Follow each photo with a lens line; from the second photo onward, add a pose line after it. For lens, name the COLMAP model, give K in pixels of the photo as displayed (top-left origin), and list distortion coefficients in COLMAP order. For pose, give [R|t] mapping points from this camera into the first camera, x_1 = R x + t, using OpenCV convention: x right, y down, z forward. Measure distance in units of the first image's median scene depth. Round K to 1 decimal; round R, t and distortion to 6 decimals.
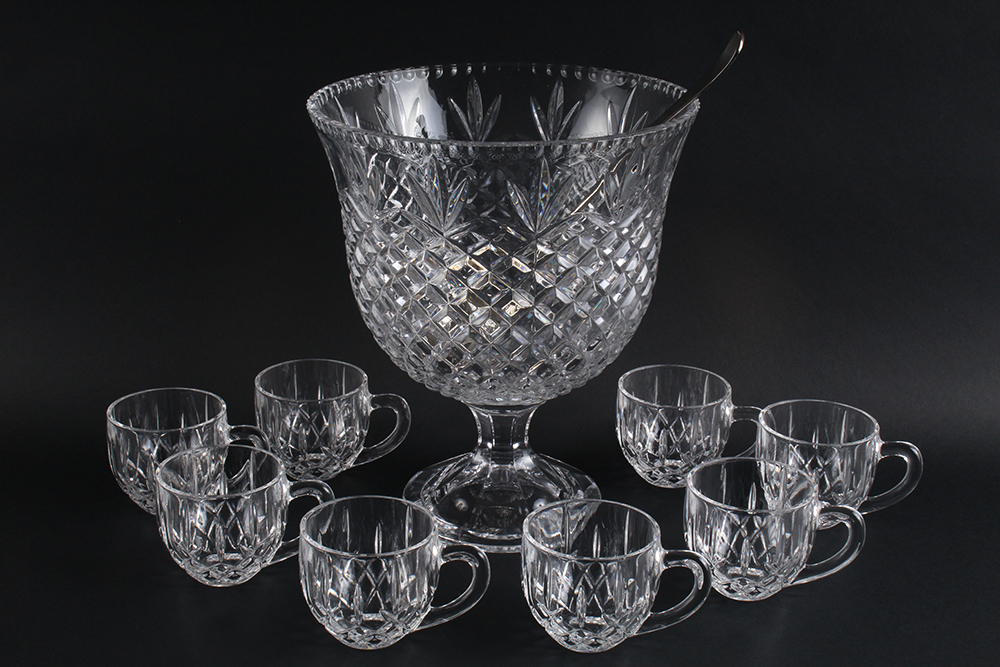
lens RADIAL K [[1629.5, 0, 500.0], [0, 1629.5, 333.5], [0, 0, 1]] dist [0.023254, 0.076579]
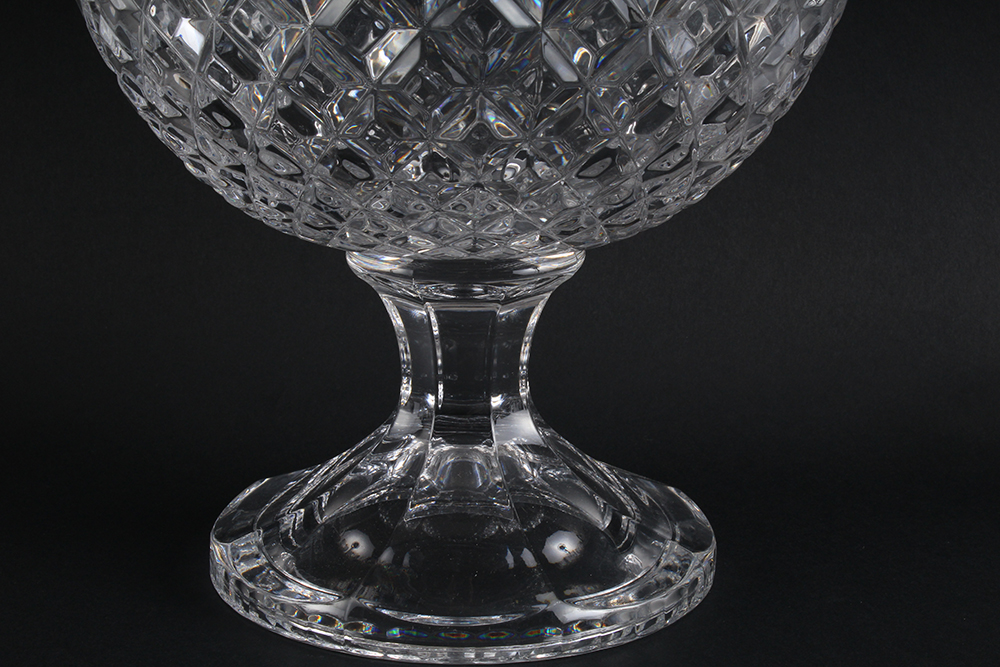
lens RADIAL K [[2064.6, 0, 500.0], [0, 2064.6, 333.5], [0, 0, 1]] dist [0.077130, 0.291642]
pose [[0.999937, -0.002158, 0.011045, 0.004934], [0.003084, 0.996423, -0.084448, 0.095212], [-0.010823, 0.084476, 0.996367, 0.501424]]
